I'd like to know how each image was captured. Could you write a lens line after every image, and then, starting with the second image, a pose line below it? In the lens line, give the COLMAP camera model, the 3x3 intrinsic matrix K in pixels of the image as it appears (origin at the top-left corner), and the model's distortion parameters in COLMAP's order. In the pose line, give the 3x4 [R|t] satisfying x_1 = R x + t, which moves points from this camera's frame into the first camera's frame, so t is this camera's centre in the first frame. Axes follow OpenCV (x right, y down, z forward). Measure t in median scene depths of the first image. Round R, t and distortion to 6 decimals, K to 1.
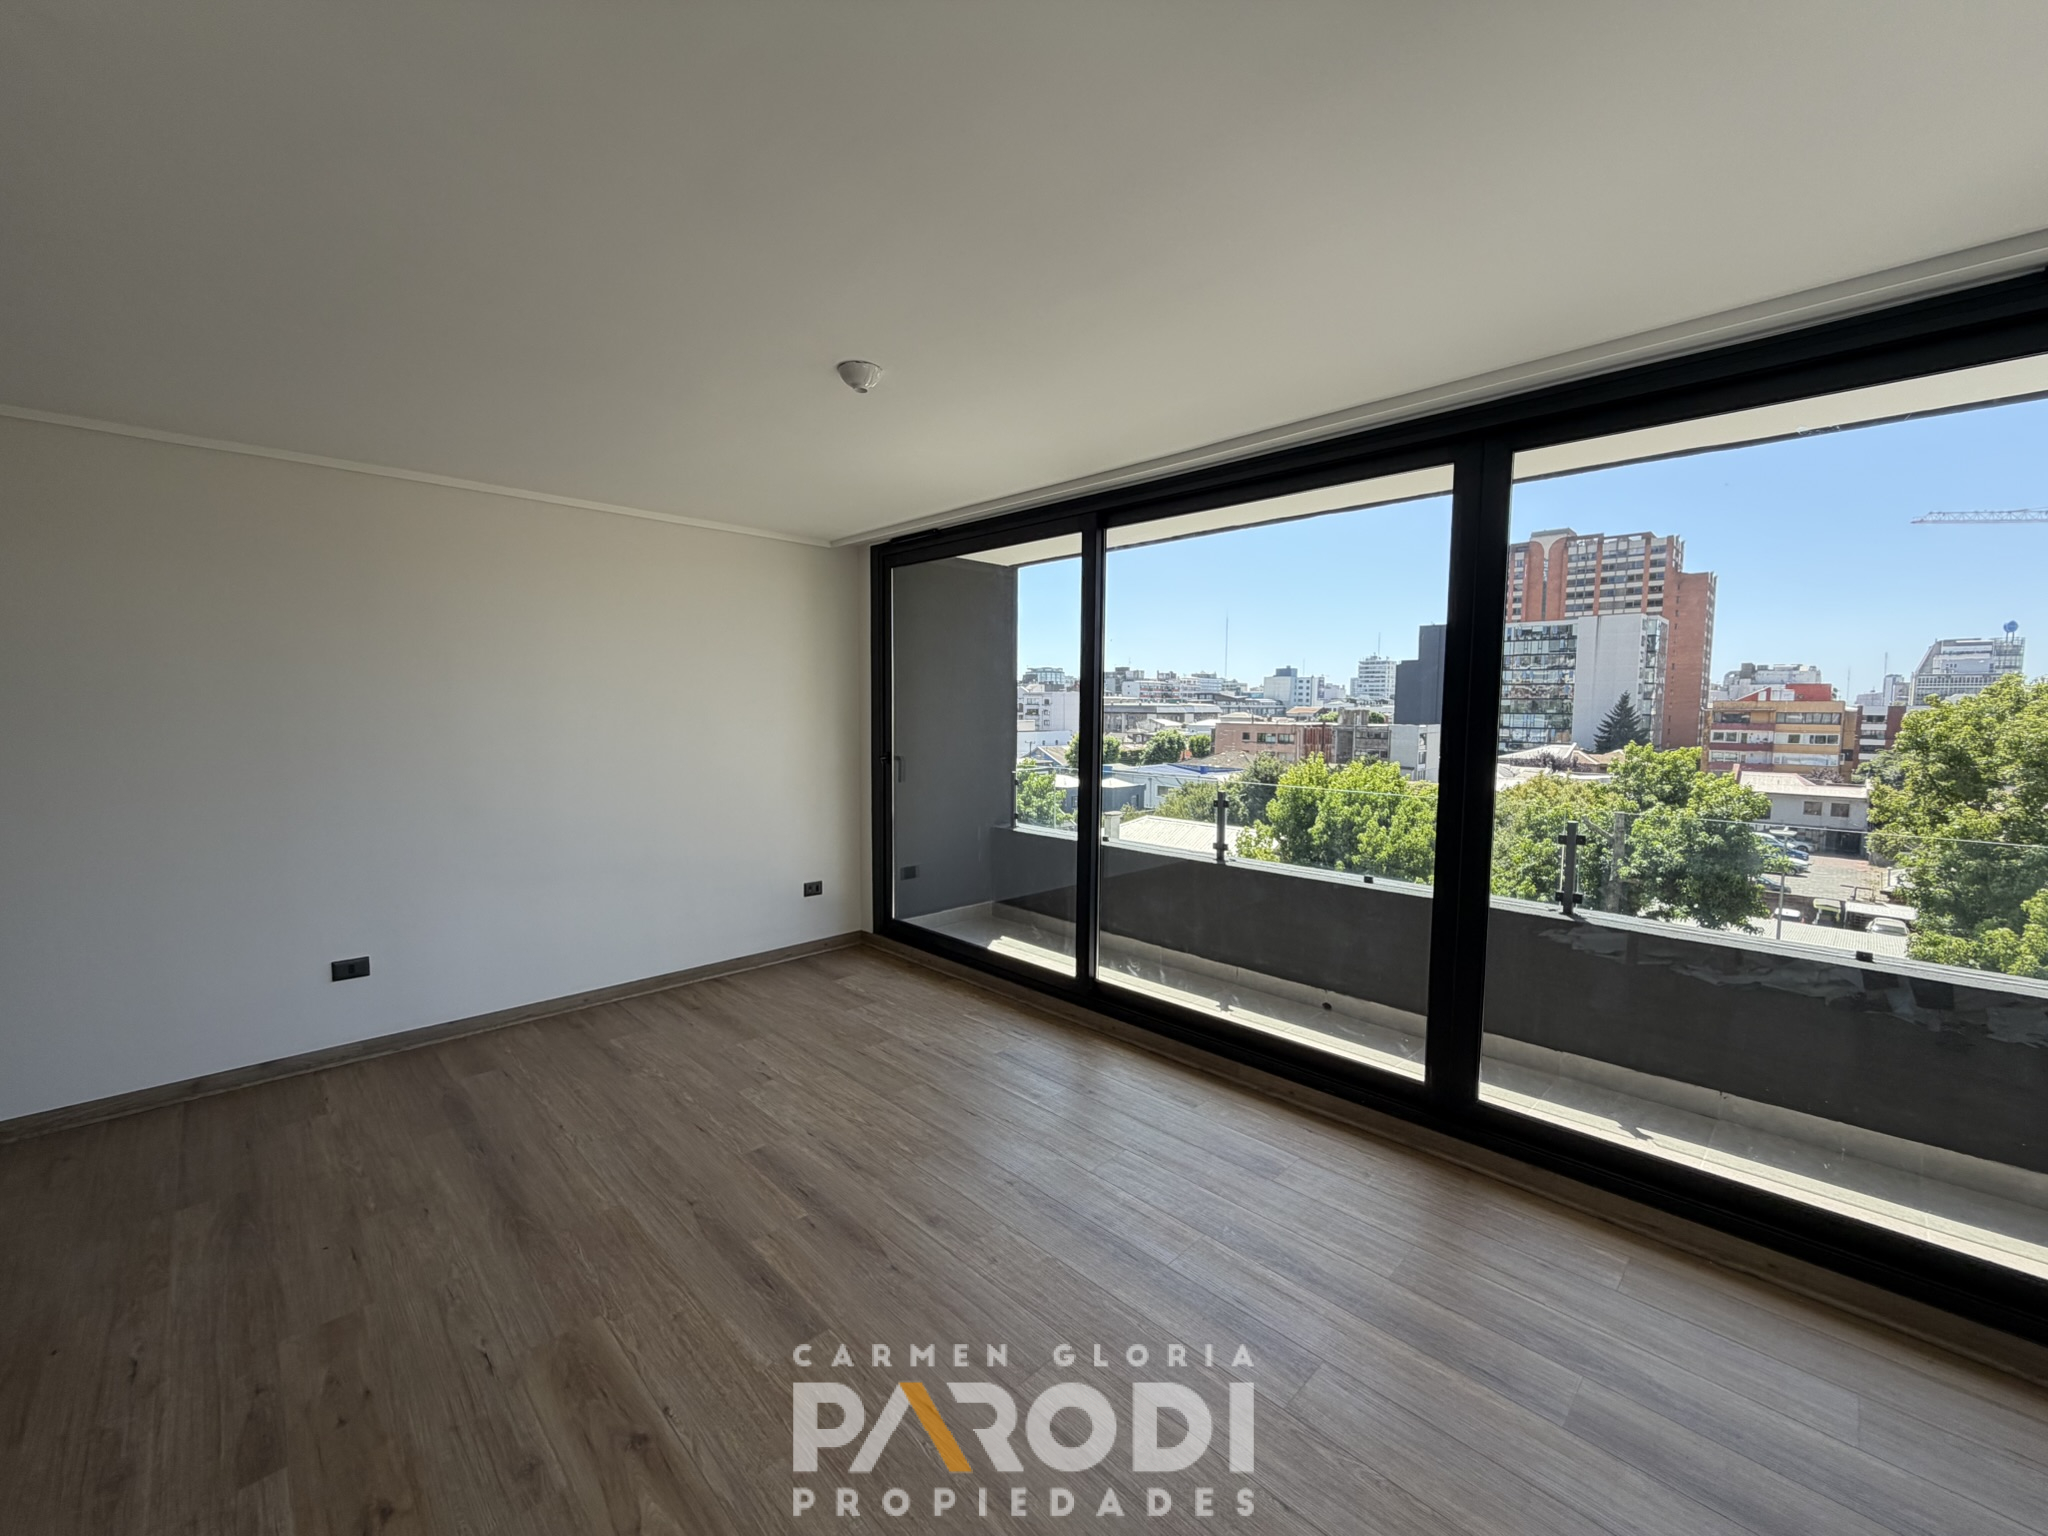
lens RADIAL K [[817.7, 0, 1019.2], [0, 817.7, 767.4], [0, 0, 1]] dist [-0.000852, 0.000374]
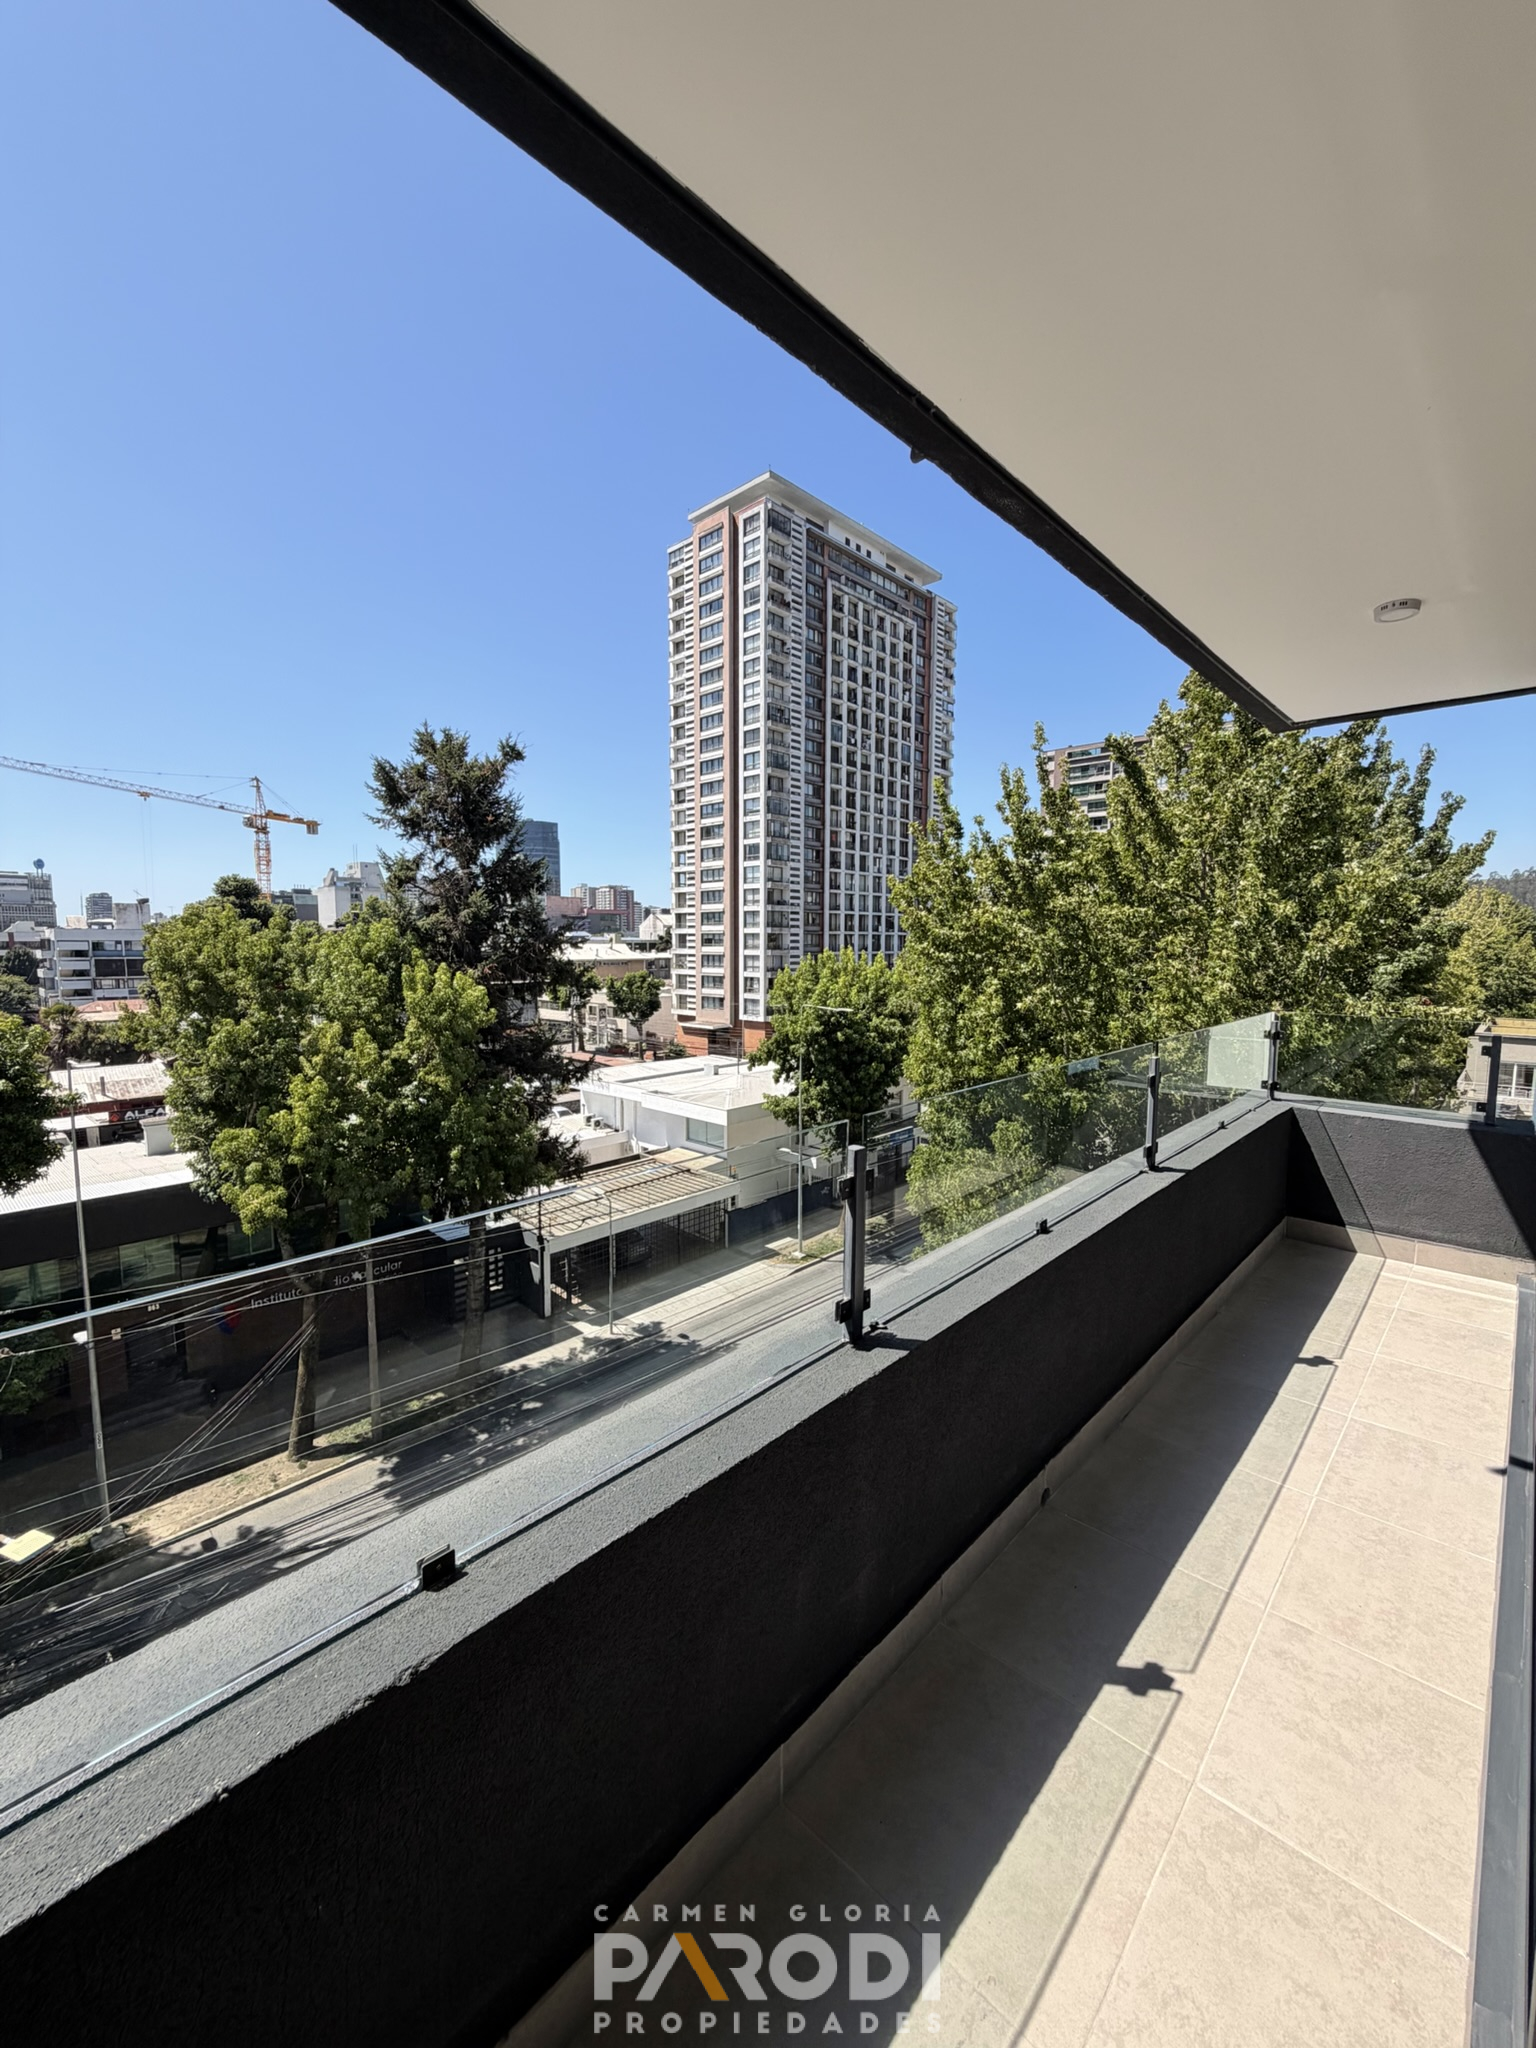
lens RADIAL K [[817.7, 0, 766.7], [0, 817.7, 1016.0], [0, 0, 1]] dist [-0.000852, 0.000374]
pose [[-0.036118, -0.099132, 0.994419, -0.080134], [0.072138, 0.992213, 0.101532, -0.058484], [-0.996740, 0.075403, -0.028685, 0.988938]]
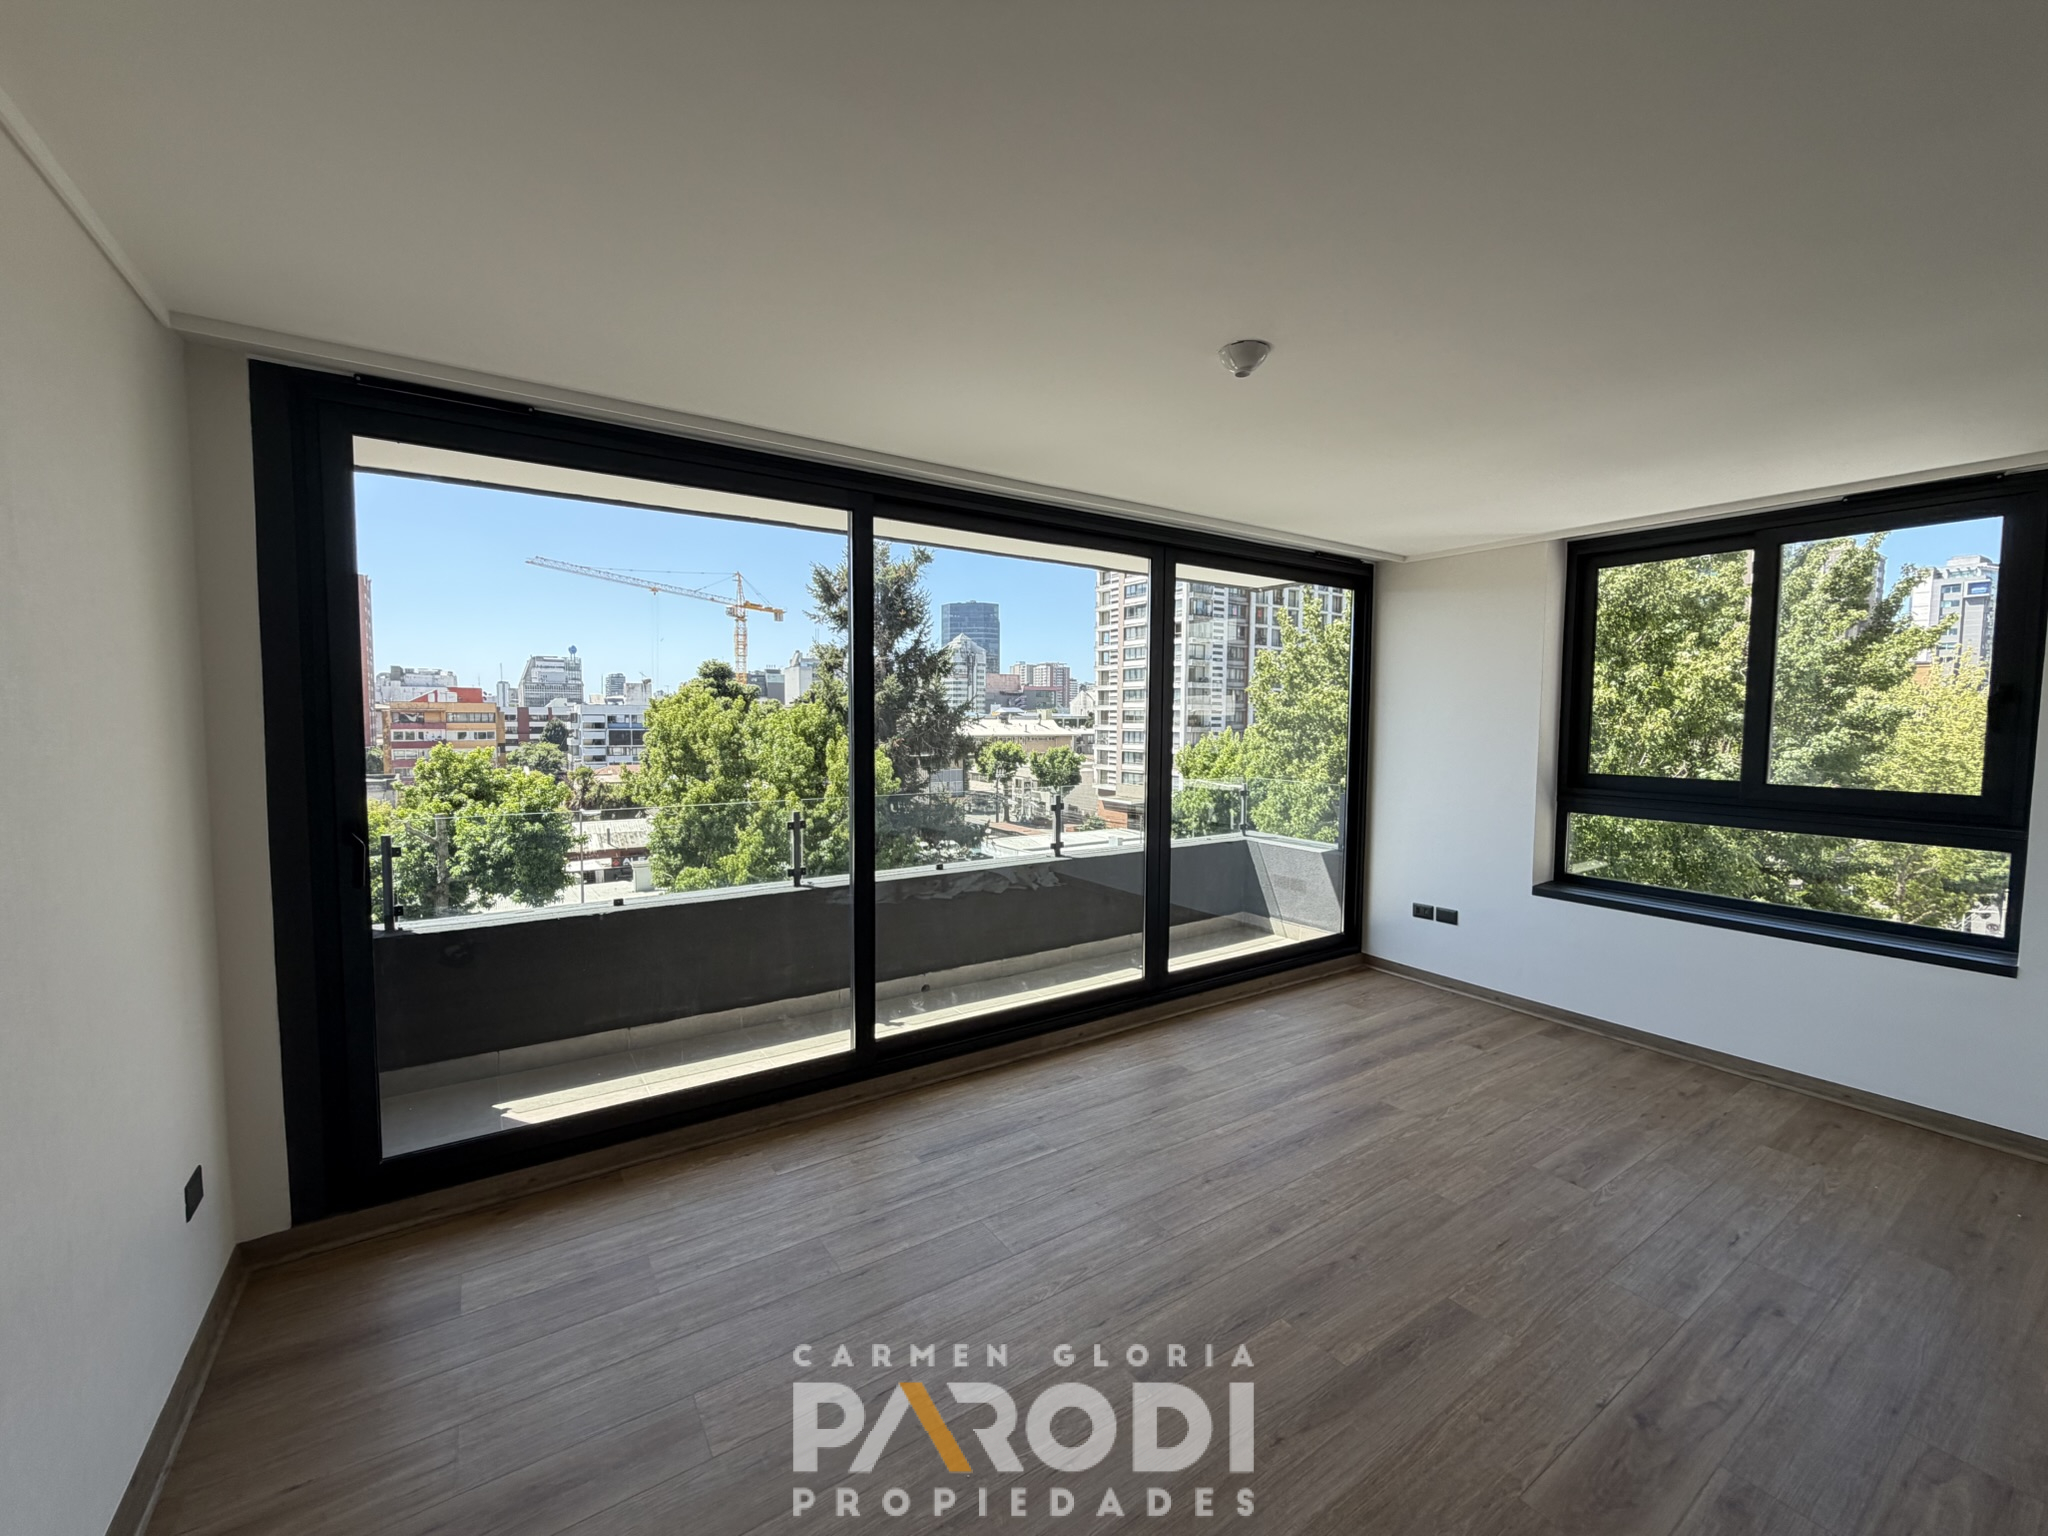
lens RADIAL K [[817.7, 0, 1019.2], [0, 817.7, 767.4], [0, 0, 1]] dist [-0.000852, 0.000374]
pose [[0.187177, -0.068056, 0.979966, -0.571416], [0.067881, 0.996109, 0.056211, -0.051961], [-0.979978, 0.056000, 0.191069, 0.549748]]
